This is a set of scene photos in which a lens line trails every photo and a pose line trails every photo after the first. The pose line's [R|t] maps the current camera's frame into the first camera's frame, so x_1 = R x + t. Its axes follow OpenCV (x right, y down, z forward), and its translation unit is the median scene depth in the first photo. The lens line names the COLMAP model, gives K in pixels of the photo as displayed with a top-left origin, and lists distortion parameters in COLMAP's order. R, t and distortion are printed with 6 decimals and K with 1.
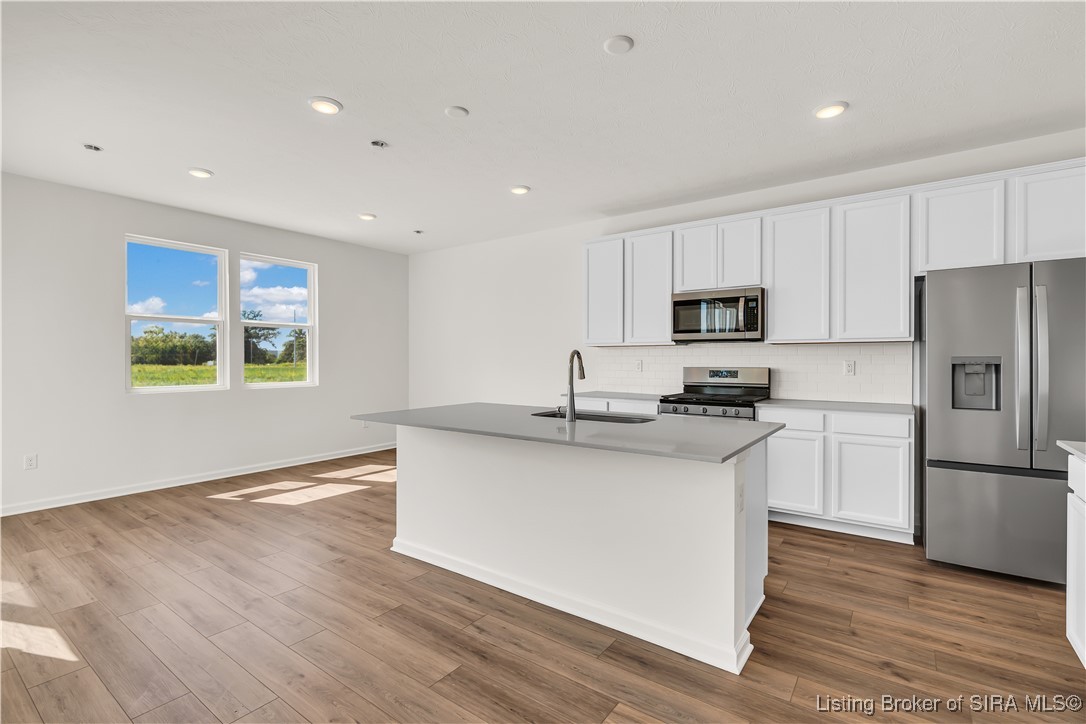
lens RADIAL K [[499.1, 0, 543.0], [0, 499.1, 362.0], [0, 0, 1]] dist [-0.011459, 0.000017]
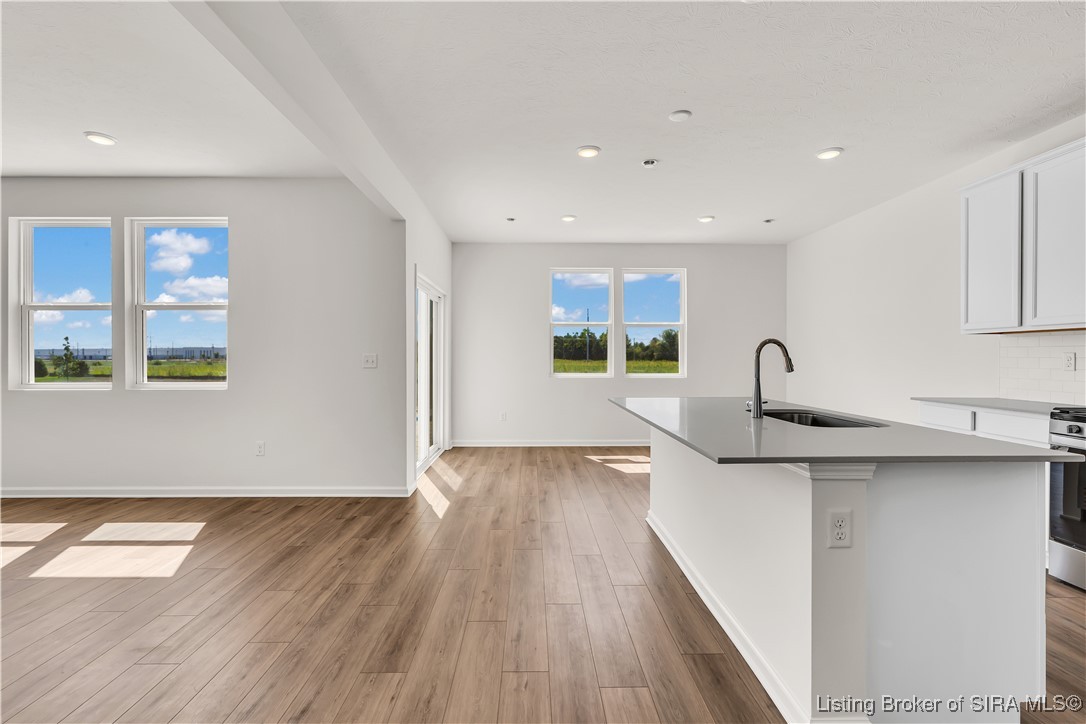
lens RADIAL K [[504.8, 0, 543.0], [0, 504.8, 362.0], [0, 0, 1]] dist [0.001290, 0.000334]
pose [[0.601273, 0.007847, -0.799005, 0.377052], [-0.004166, 0.999969, 0.006686, 0.008595], [0.799032, -0.000691, 0.601287, 0.095283]]
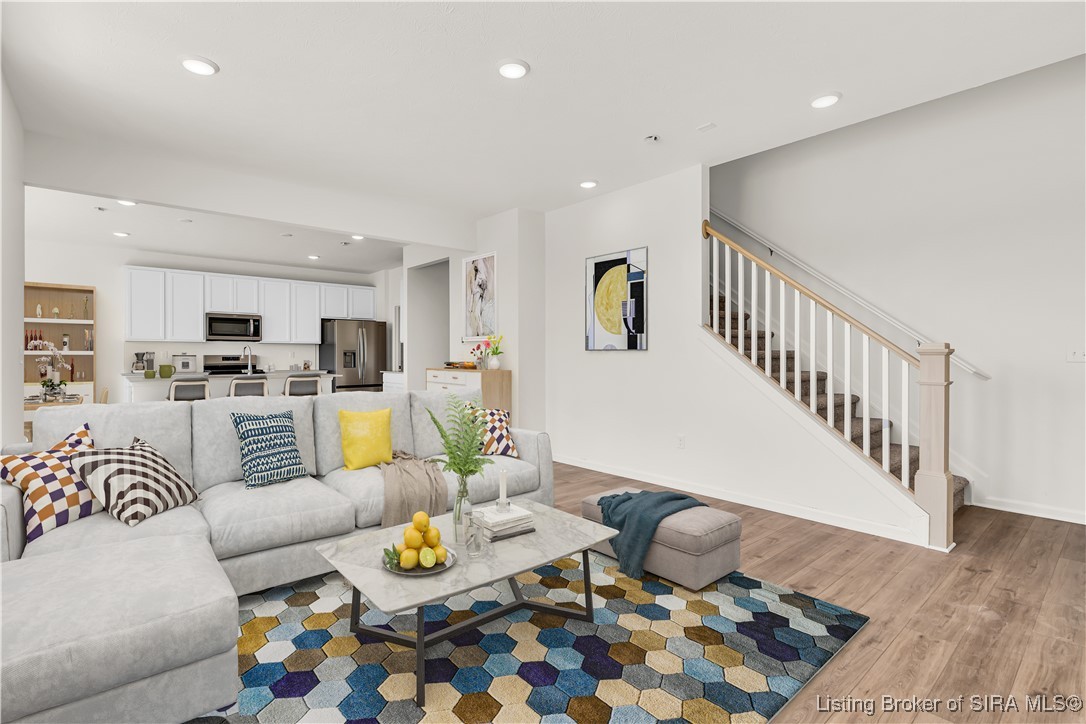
lens RADIAL K [[499.1, 0, 543.0], [0, 499.1, 362.0], [0, 0, 1]] dist [-0.011459, 0.000017]
pose [[0.219888, -0.008071, 0.975492, -1.317459], [0.009091, 0.999939, 0.006224, 0.039335], [-0.975483, 0.007500, 0.219948, -0.591308]]
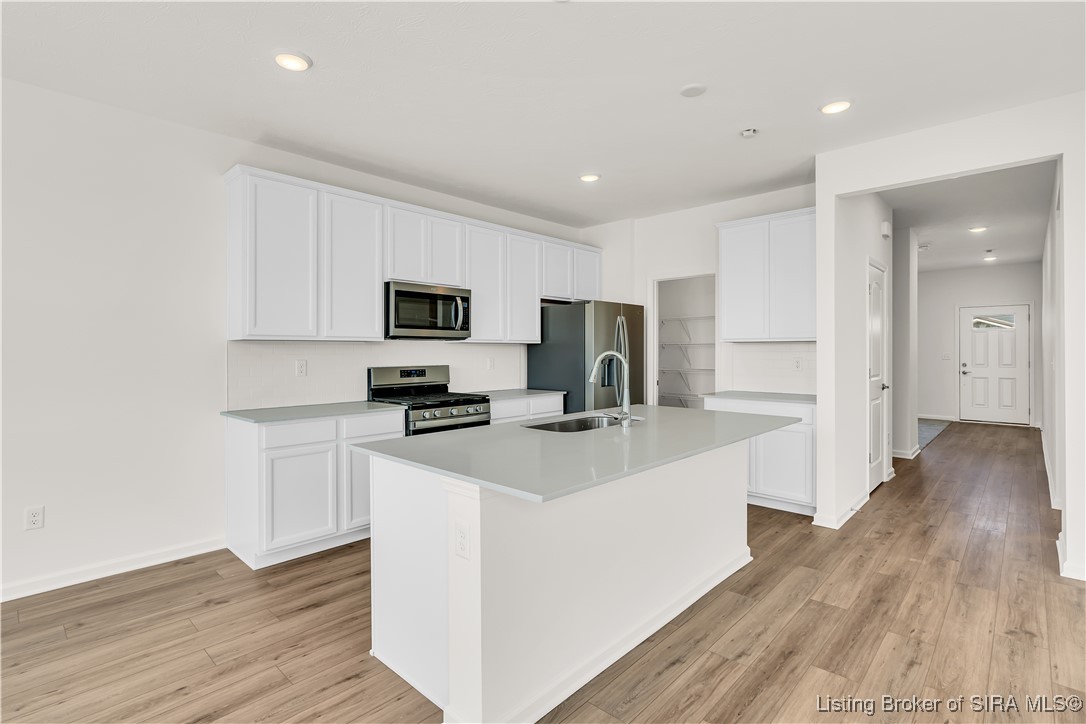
lens RADIAL K [[510.8, 0, 560.3], [0, 510.8, 346.6], [0, 0, 1]] dist [0.000016, 0.000550]
pose [[0.113857, 0.012395, 0.993420, -0.627893], [0.008764, 0.999871, -0.013480, -0.012365], [-0.993458, 0.010241, 0.113734, 0.690669]]
